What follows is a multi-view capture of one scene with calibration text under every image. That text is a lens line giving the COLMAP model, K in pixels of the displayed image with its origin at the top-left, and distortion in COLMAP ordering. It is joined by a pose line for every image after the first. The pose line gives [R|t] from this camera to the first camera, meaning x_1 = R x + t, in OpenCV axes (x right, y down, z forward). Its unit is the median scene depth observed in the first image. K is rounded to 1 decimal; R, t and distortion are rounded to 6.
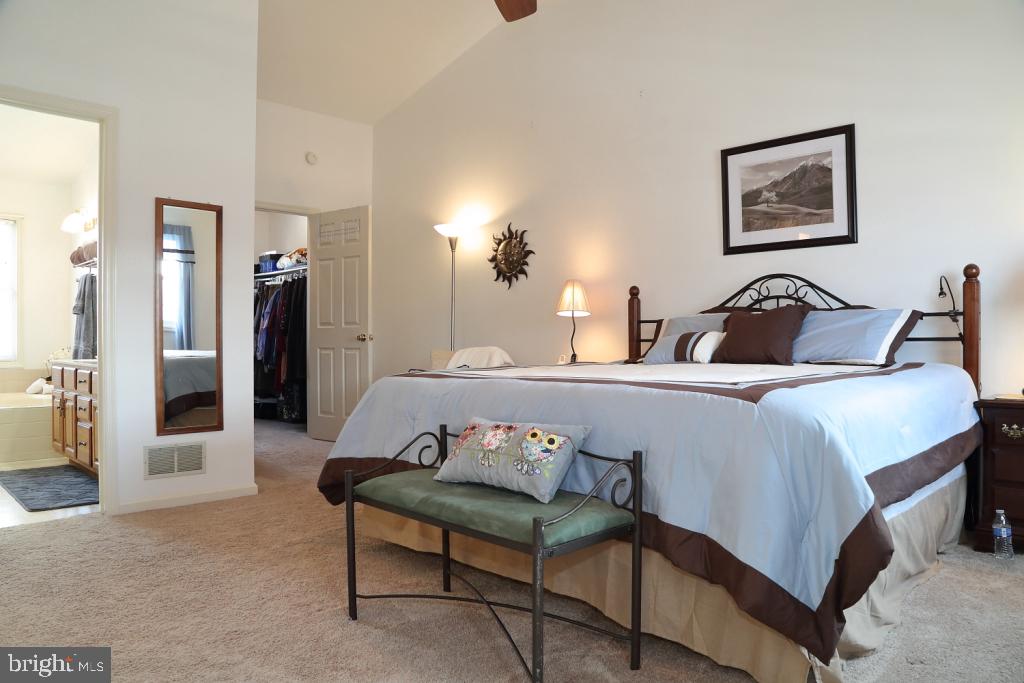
lens RADIAL K [[699.9, 0, 512.3], [0, 699.9, 345.6], [0, 0, 1]] dist [-0.123373, 0.068674]
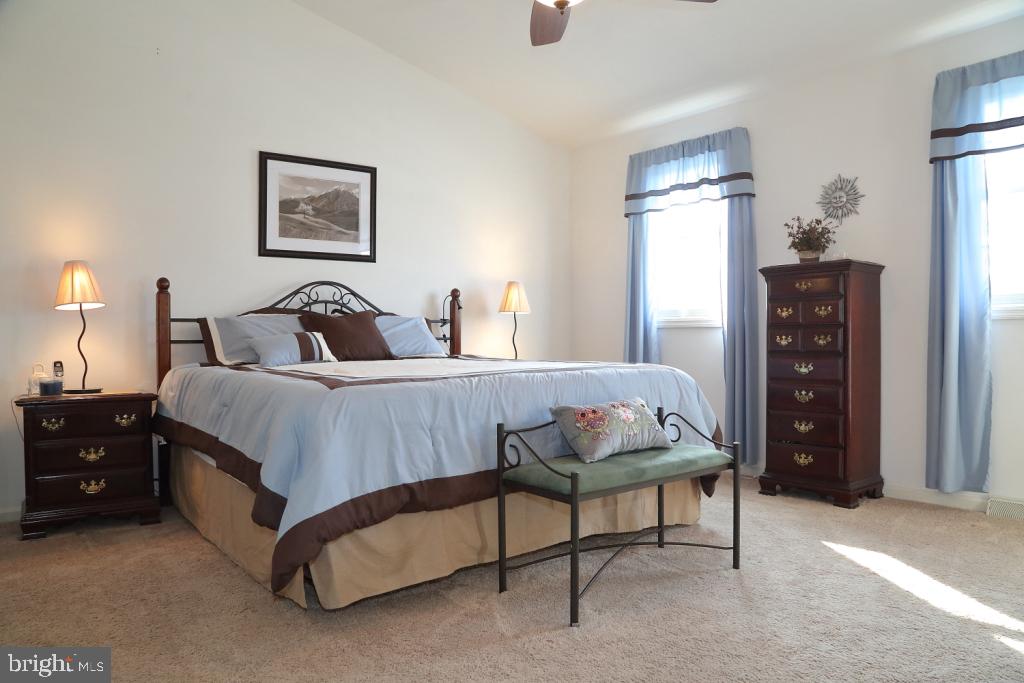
lens RADIAL K [[699.9, 0, 512.3], [0, 699.9, 345.6], [0, 0, 1]] dist [-0.123373, 0.068674]
pose [[0.125682, -0.001567, 0.992069, -0.682739], [0.019661, 0.999806, -0.000912, 0.007215], [-0.991876, 0.019619, 0.125688, 0.551614]]
